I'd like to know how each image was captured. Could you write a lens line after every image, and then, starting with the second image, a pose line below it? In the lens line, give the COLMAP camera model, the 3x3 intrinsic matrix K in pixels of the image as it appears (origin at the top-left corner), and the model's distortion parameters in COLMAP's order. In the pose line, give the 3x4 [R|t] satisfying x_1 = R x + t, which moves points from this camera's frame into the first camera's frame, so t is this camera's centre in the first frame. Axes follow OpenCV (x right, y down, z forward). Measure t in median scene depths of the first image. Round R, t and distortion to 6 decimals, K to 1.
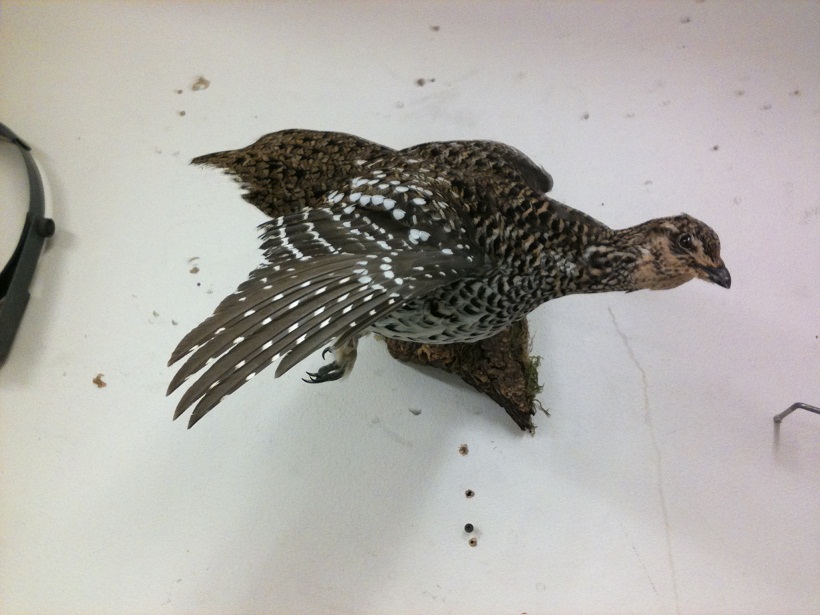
lens RADIAL K [[928.4, 0, 410.0], [0, 928.4, 307.5], [0, 0, 1]] dist [0.116308, -0.016635]
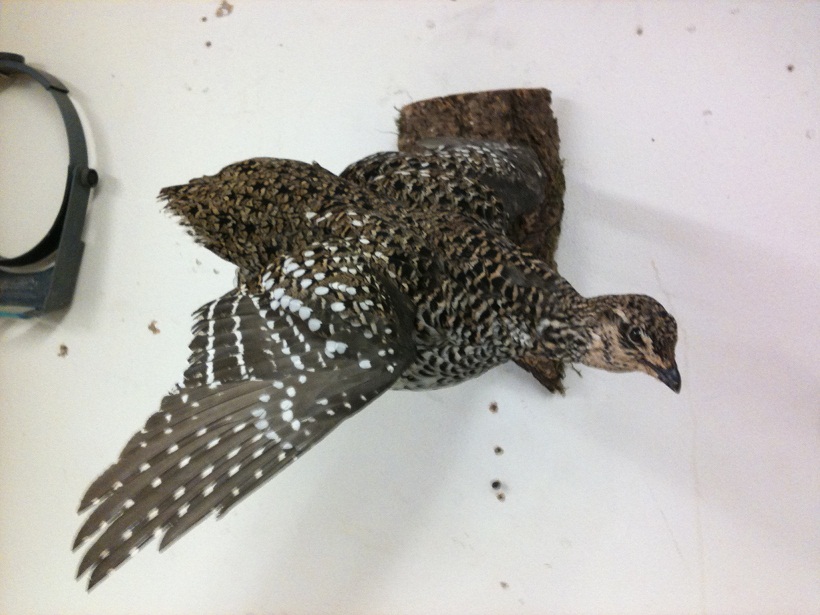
lens RADIAL K [[928.4, 0, 410.0], [0, 928.4, 307.5], [0, 0, 1]] dist [0.116308, -0.016635]
pose [[0.981062, 0.004675, -0.193635, 0.240599], [0.048936, 0.961295, 0.271142, -0.332069], [0.187408, -0.275483, 0.942861, 0.108089]]
